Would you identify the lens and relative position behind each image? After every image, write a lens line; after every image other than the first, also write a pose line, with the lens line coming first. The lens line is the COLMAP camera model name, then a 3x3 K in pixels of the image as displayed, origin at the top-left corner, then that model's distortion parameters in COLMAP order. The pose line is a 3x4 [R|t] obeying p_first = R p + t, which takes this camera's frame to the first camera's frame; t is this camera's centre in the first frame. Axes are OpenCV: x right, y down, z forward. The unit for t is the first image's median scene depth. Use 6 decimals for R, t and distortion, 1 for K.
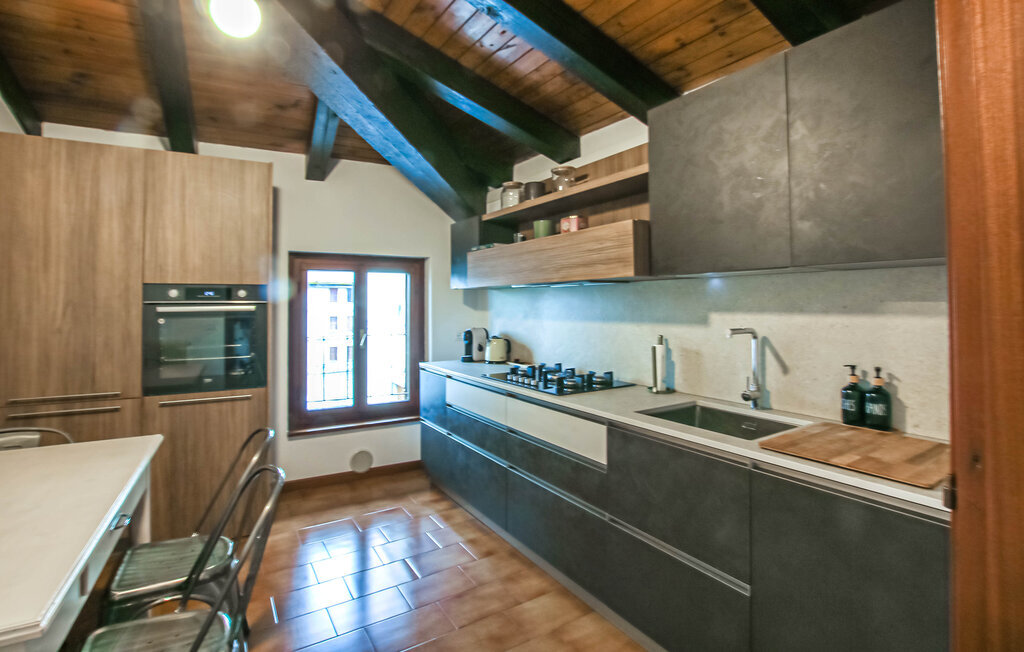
lens RADIAL K [[505.5, 0, 515.8], [0, 505.5, 301.4], [0, 0, 1]] dist [-0.016387, 0.000587]
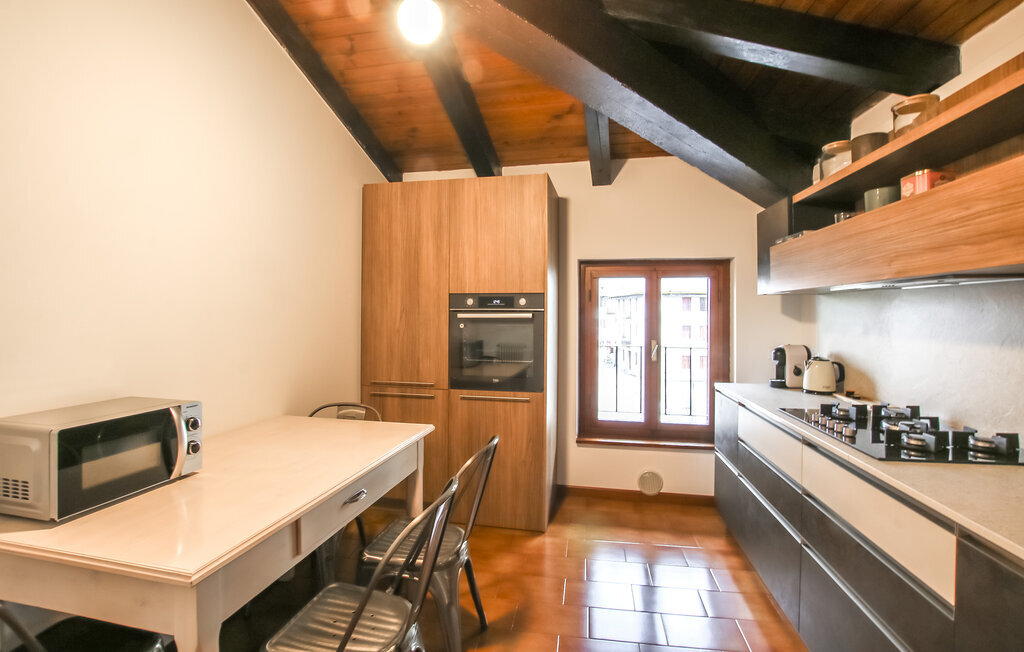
lens RADIAL K [[486.3, 0, 510.3], [0, 486.3, 313.3], [0, 0, 1]] dist [-0.020759, 0.000420]
pose [[0.744520, 0.008343, -0.667549, 0.111768], [-0.004509, 0.999962, 0.007469, 0.001262], [0.667585, -0.002551, 0.744529, 0.202121]]
